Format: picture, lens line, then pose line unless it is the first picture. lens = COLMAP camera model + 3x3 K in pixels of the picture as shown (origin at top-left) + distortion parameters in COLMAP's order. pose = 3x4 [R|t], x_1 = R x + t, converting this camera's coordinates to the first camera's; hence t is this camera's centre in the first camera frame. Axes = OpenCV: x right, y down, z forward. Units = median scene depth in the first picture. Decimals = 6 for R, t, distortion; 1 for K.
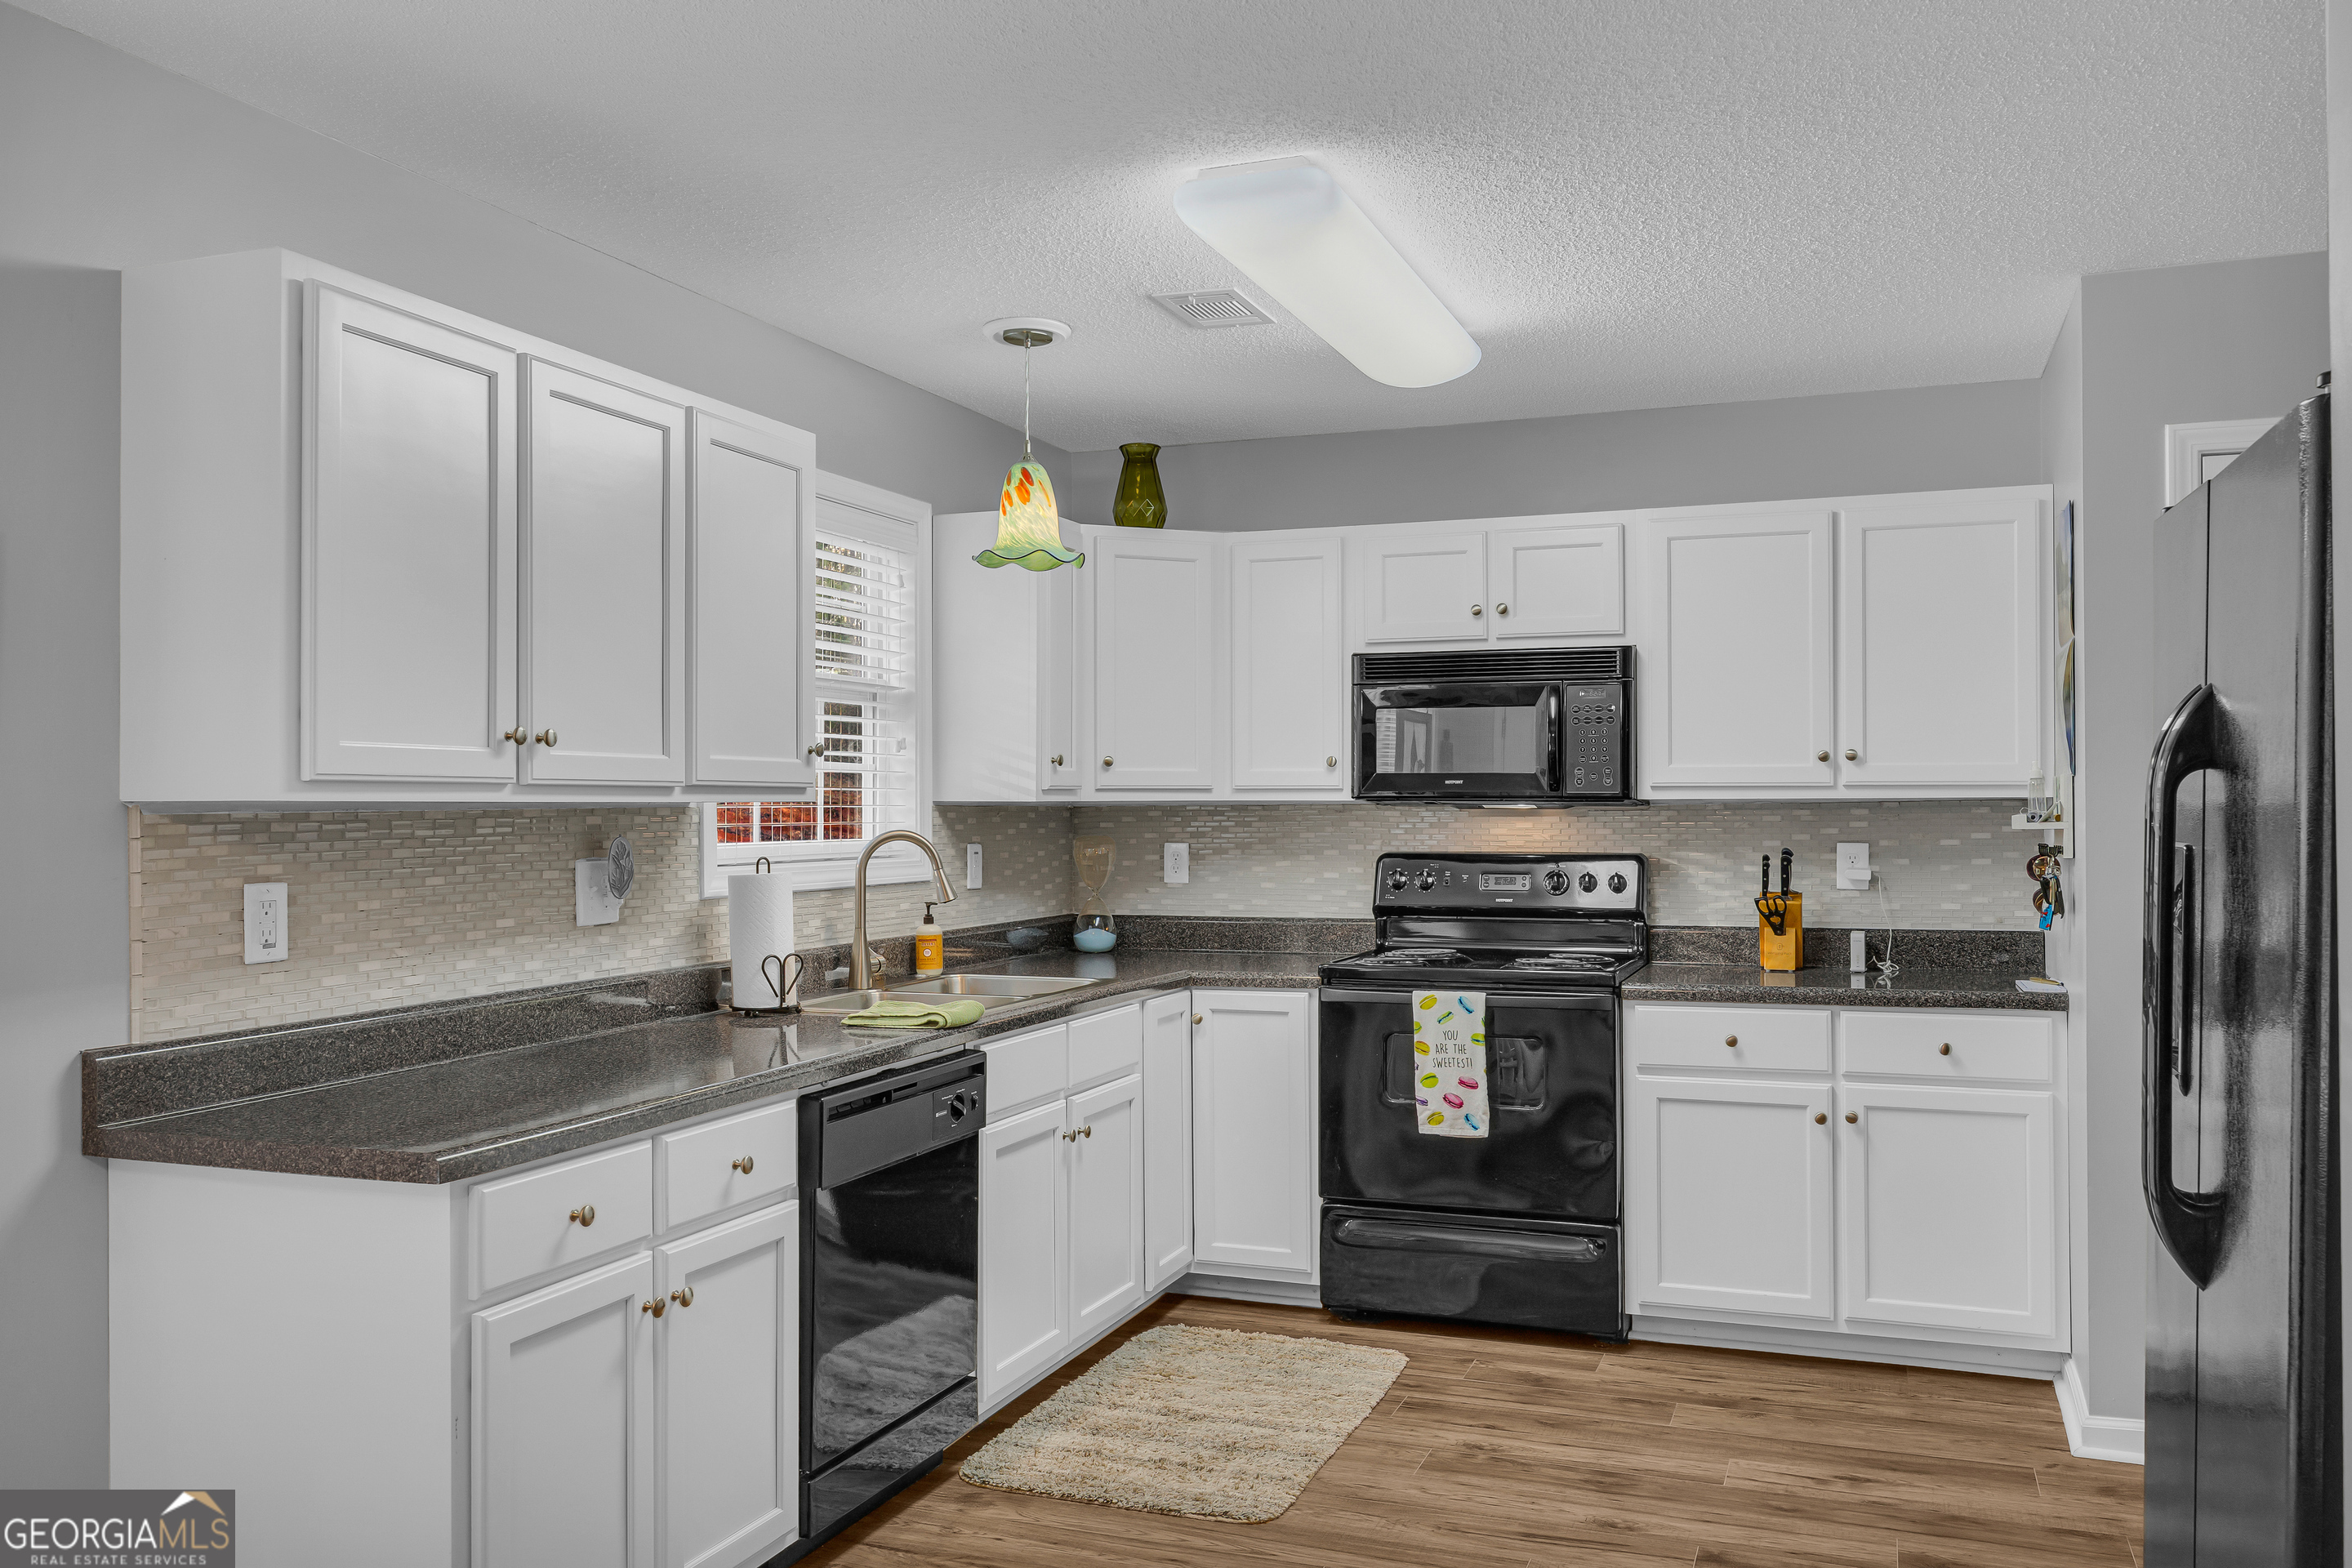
lens RADIAL K [[1780.0, 0, 1144.9], [0, 1780.0, 784.0], [0, 0, 1]] dist [0.028004, -0.027144]
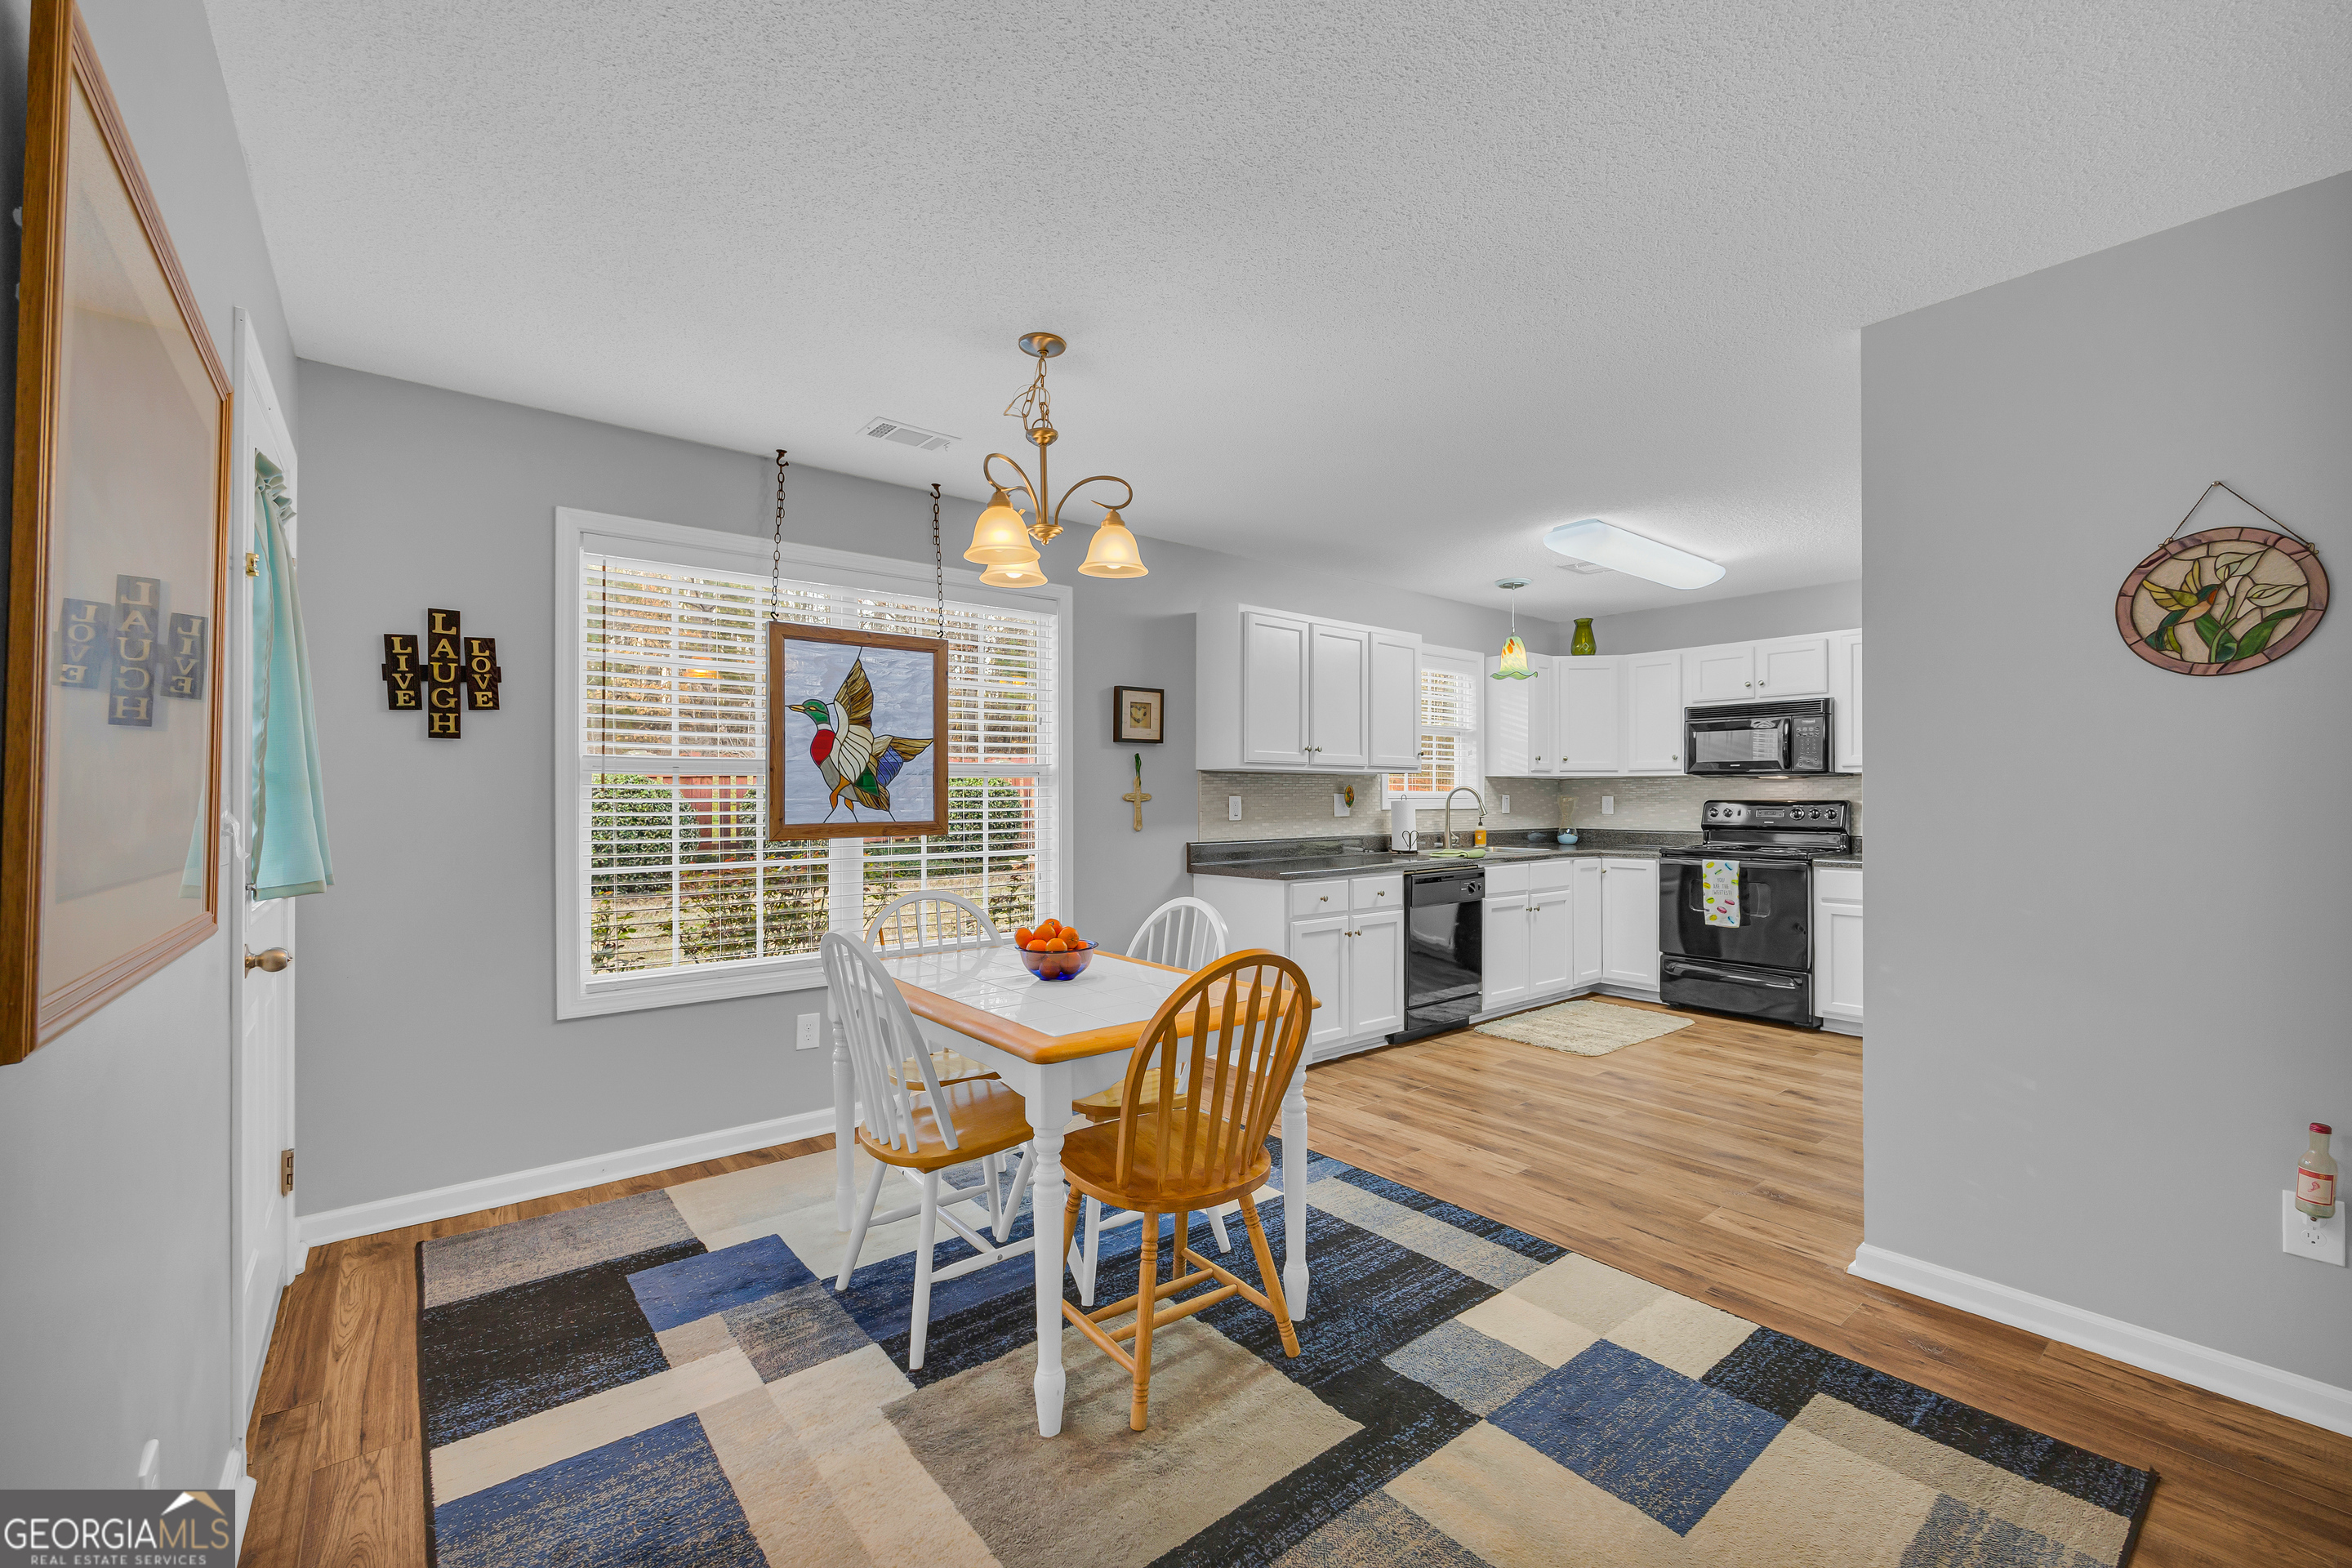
lens RADIAL K [[984.1, 0, 1188.8], [0, 984.1, 781.9], [0, 0, 1]] dist [0.004093, 0.000149]
pose [[0.870427, -0.004240, -0.492279, 0.199960], [0.000997, 0.999976, -0.006850, 0.027936], [0.492296, 0.005472, 0.870411, -0.378557]]
